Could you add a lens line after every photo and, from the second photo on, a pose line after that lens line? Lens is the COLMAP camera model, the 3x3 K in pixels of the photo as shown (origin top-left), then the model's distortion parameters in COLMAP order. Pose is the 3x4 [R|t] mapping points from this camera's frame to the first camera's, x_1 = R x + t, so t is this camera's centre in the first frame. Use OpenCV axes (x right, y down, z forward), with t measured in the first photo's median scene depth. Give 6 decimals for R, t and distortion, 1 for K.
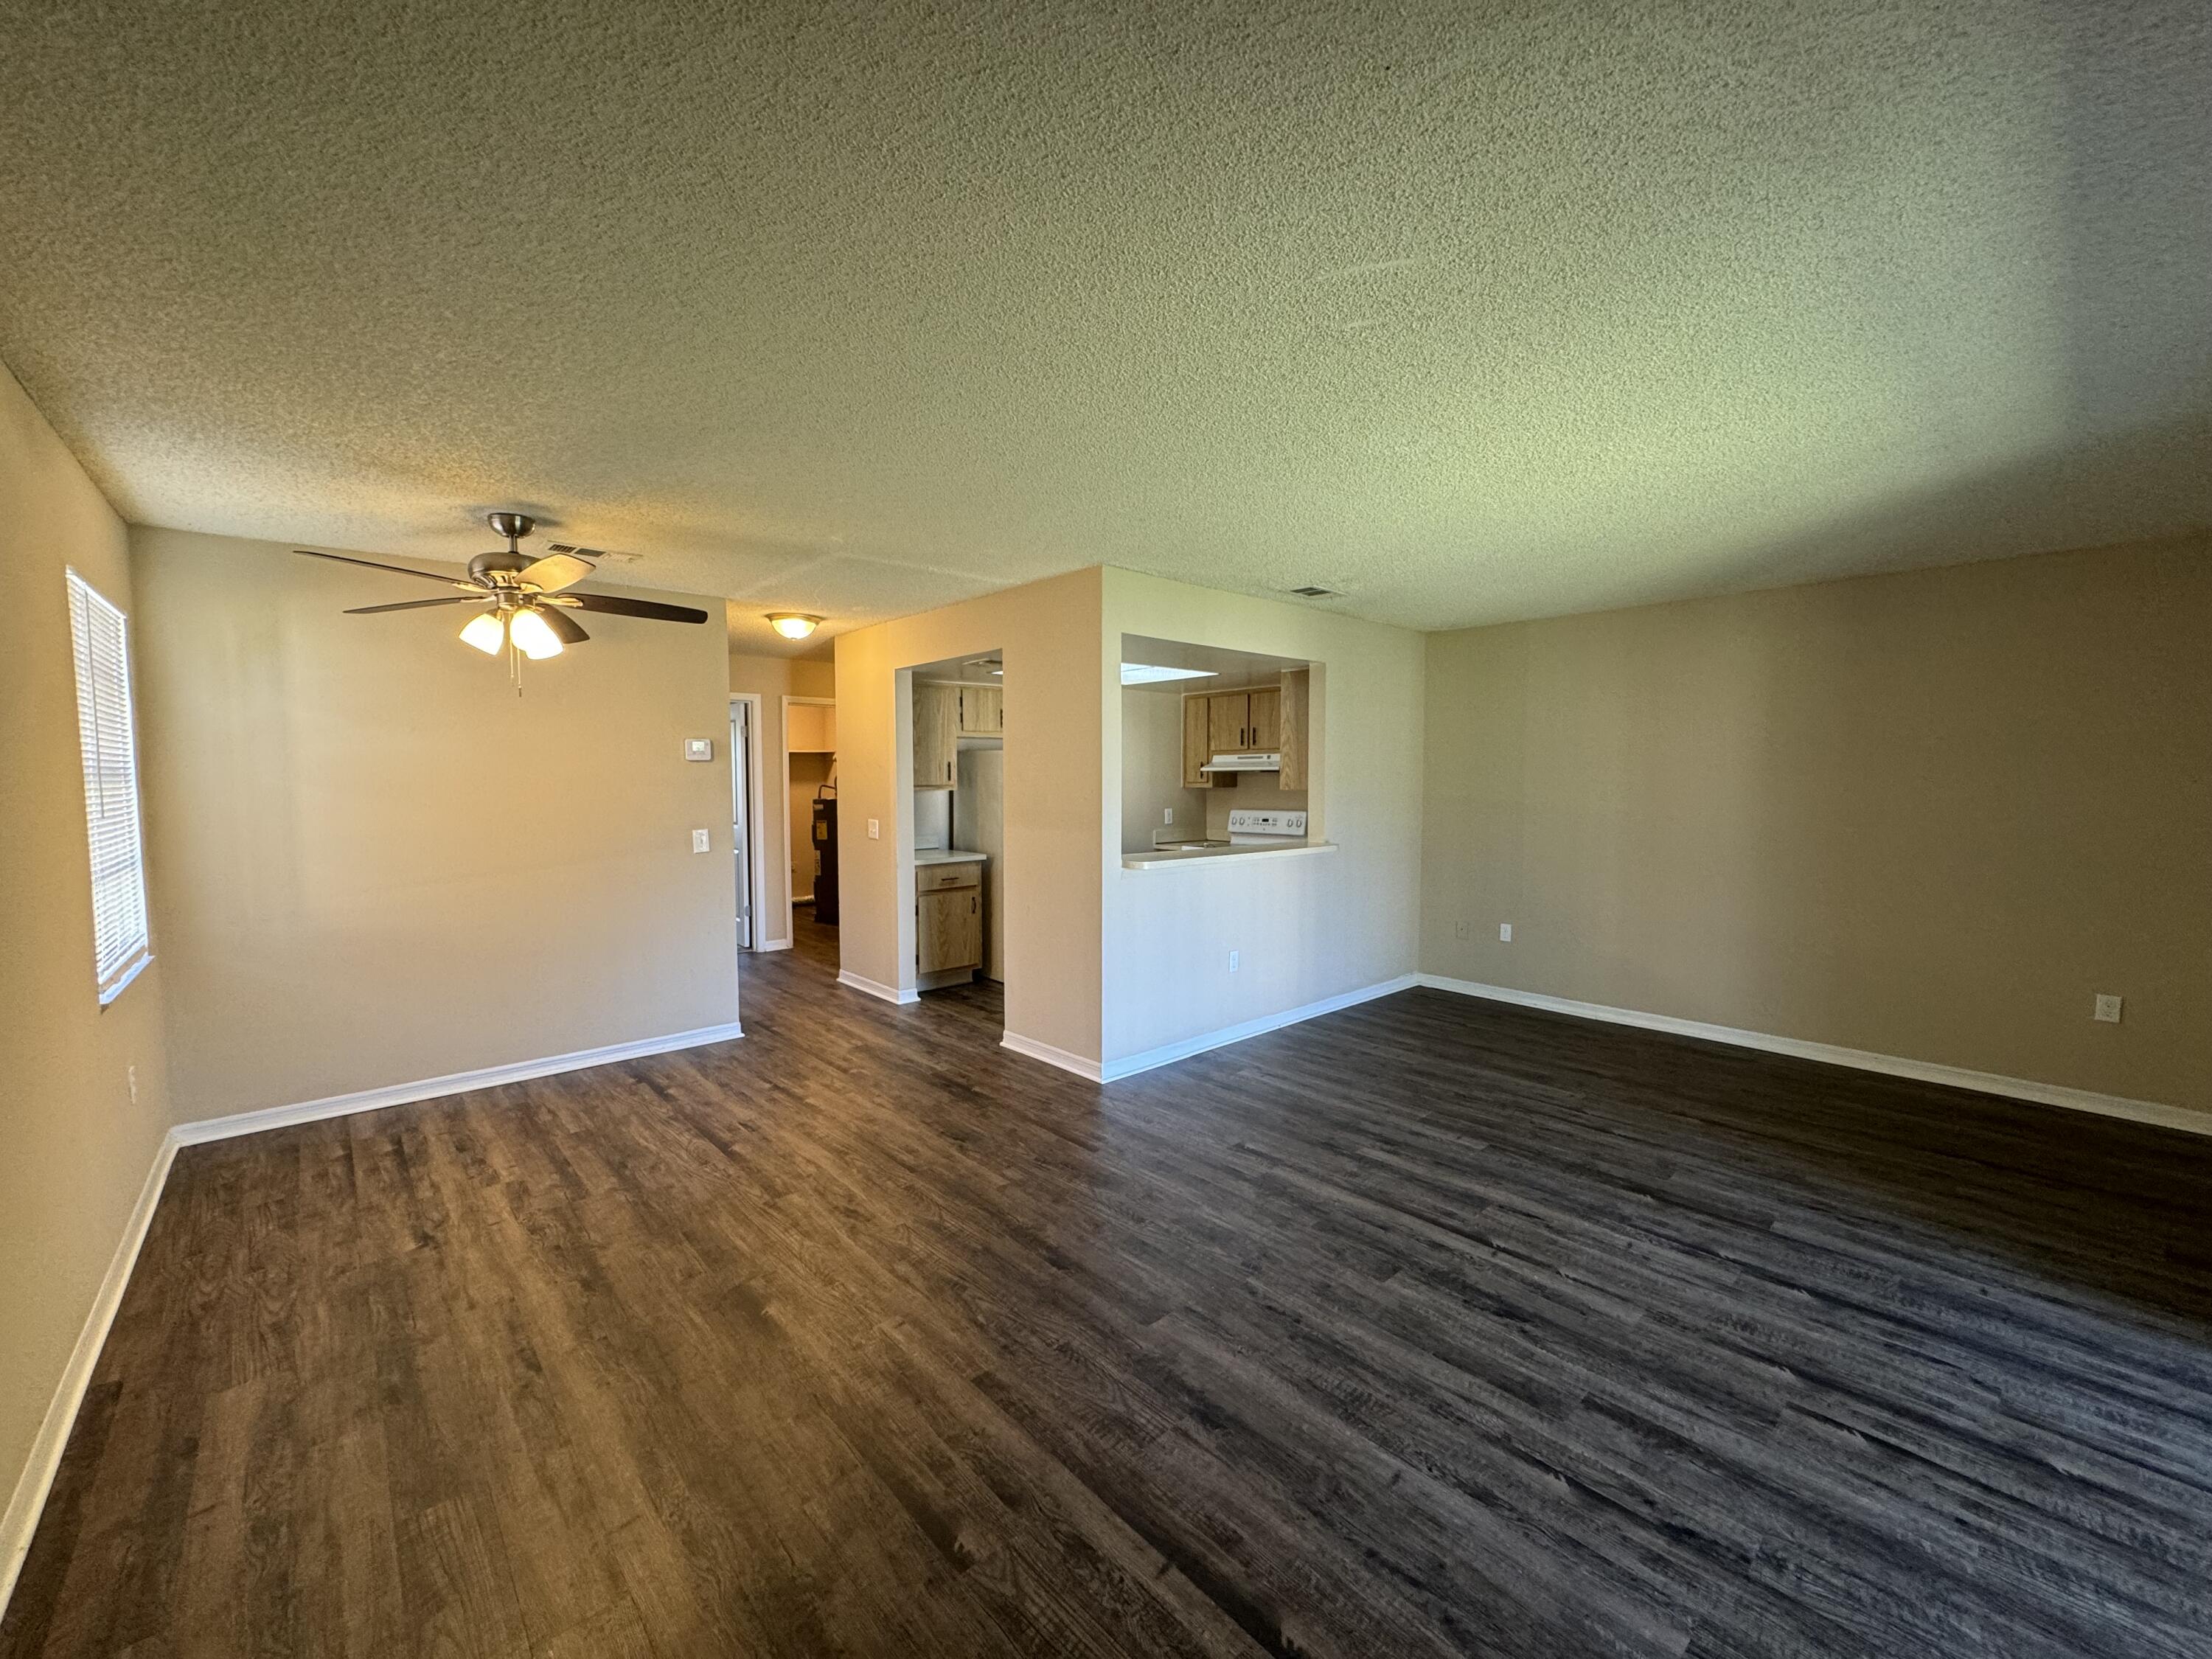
lens RADIAL K [[878.4, 0, 1103.0], [0, 878.4, 829.0], [0, 0, 1]] dist [-0.002153, -0.000073]
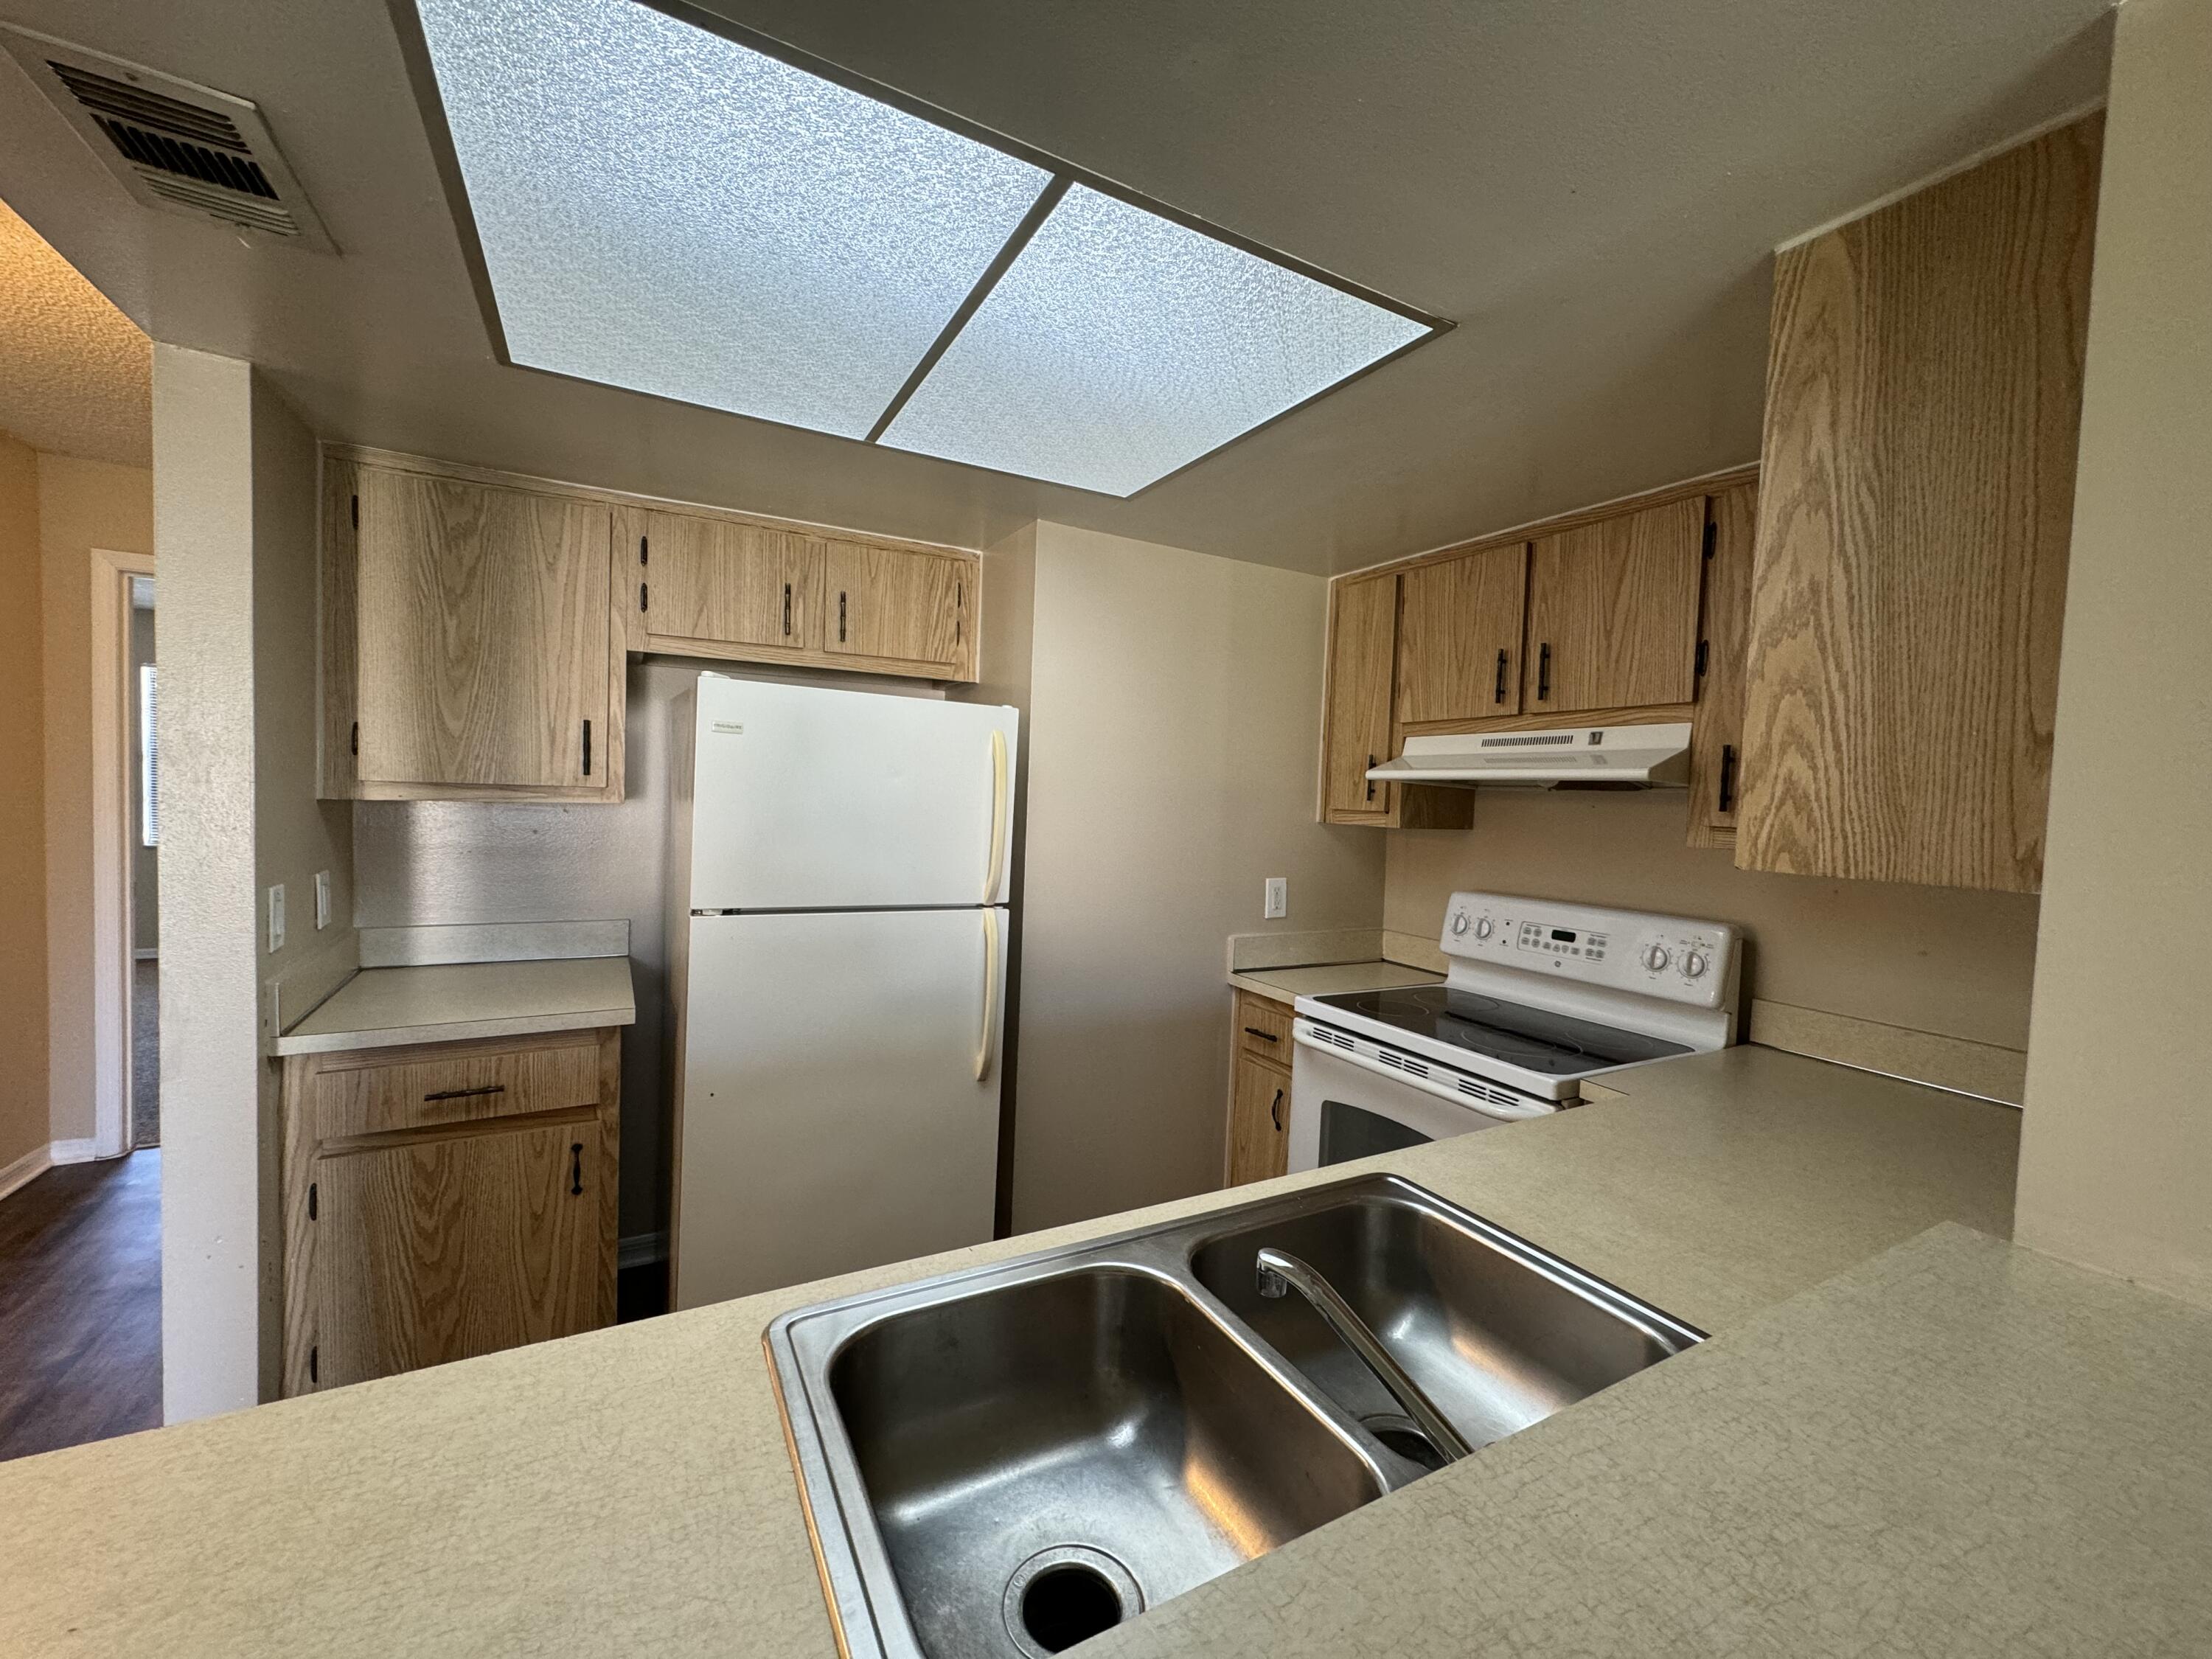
lens RADIAL K [[878.4, 0, 1103.0], [0, 878.4, 829.0], [0, 0, 1]] dist [-0.002153, -0.000073]
pose [[0.973520, 0.048057, -0.223492, 0.218845], [-0.053014, 0.998462, -0.016230, -0.086658], [0.222368, 0.027648, 0.974571, 1.579460]]
